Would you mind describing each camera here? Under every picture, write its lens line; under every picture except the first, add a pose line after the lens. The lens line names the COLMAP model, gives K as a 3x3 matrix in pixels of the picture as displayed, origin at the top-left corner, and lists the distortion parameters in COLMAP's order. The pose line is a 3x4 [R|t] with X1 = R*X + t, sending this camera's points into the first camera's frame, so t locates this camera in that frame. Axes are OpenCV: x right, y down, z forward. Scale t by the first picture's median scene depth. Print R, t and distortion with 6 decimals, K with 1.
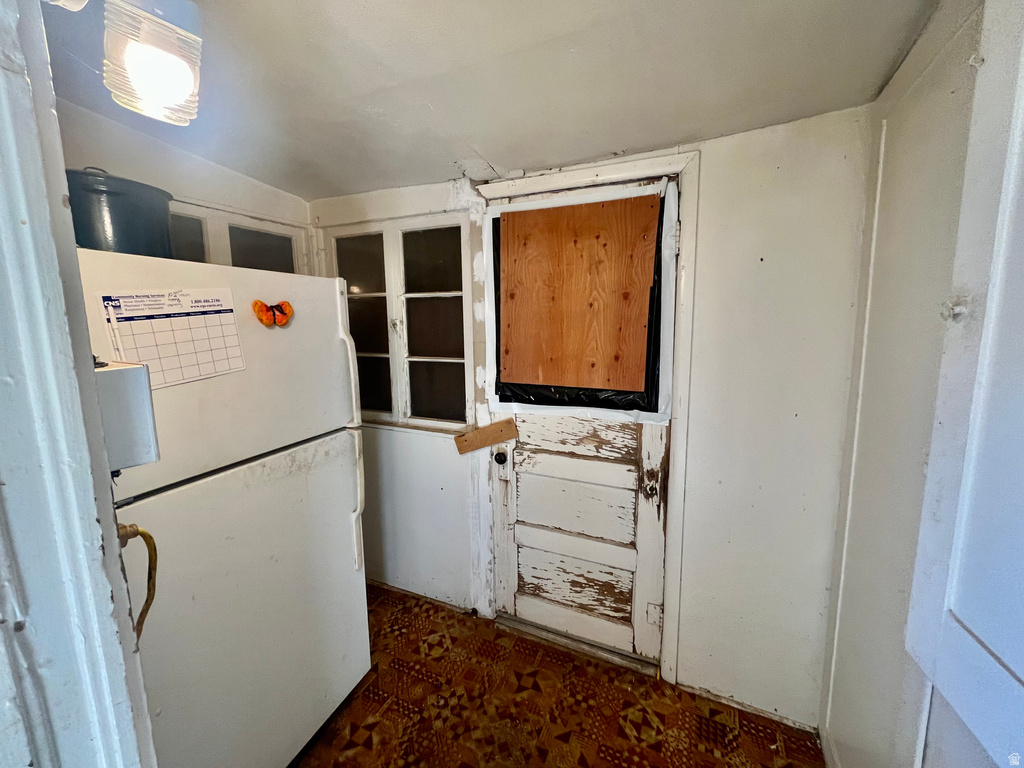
lens RADIAL K [[411.2, 0, 516.8], [0, 411.2, 382.2], [0, 0, 1]] dist [-0.004588, 0.000042]
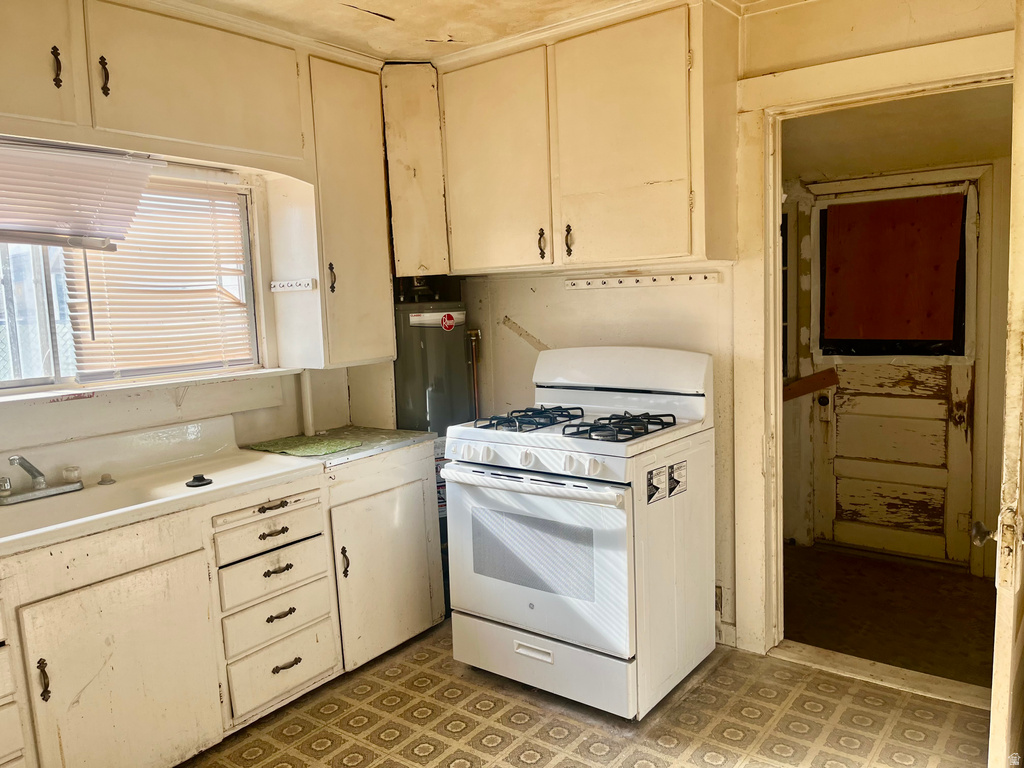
lens RADIAL K [[767.8, 0, 509.8], [0, 767.8, 388.1], [0, 0, 1]] dist [0.025358, -0.031141]
pose [[0.973211, -0.002470, -0.229899, -0.449450], [-0.003515, 0.999666, -0.025616, 0.221785], [0.229885, 0.025738, 0.972877, -1.545430]]
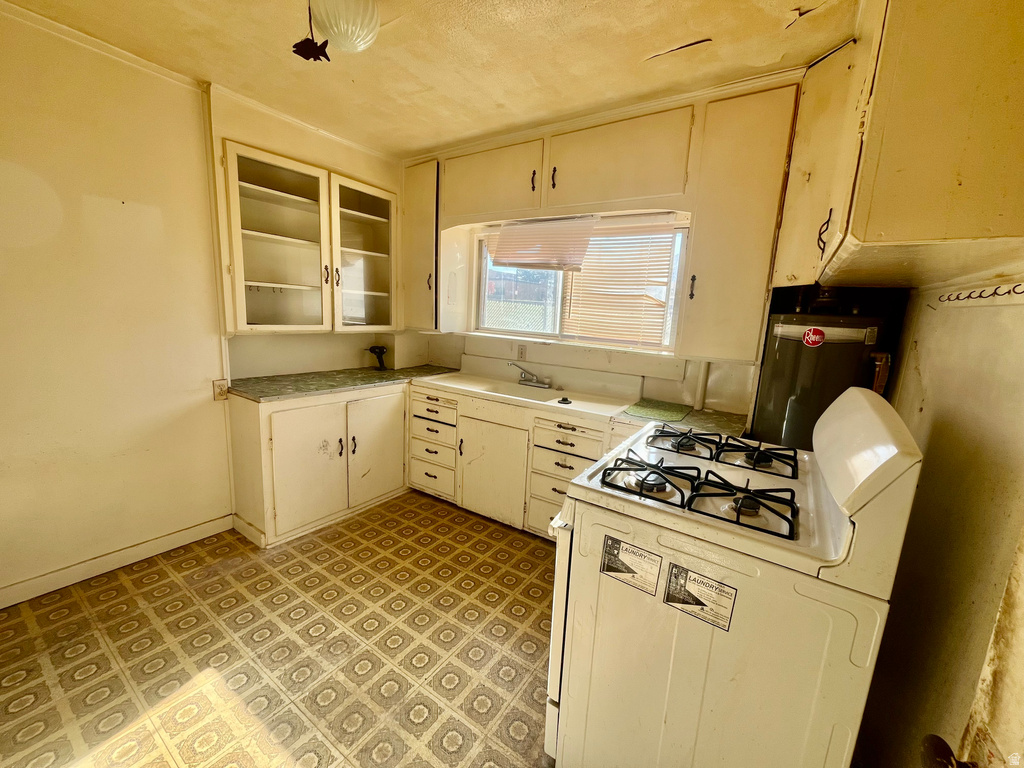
lens RADIAL K [[411.2, 0, 515.6], [0, 411.2, 380.0], [0, 0, 1]] dist [-0.004588, 0.000042]
pose [[-0.168972, 0.179850, -0.969073, 0.464594], [-0.184130, 0.960141, 0.210298, -0.156844], [0.968269, 0.213970, -0.129121, 1.033970]]
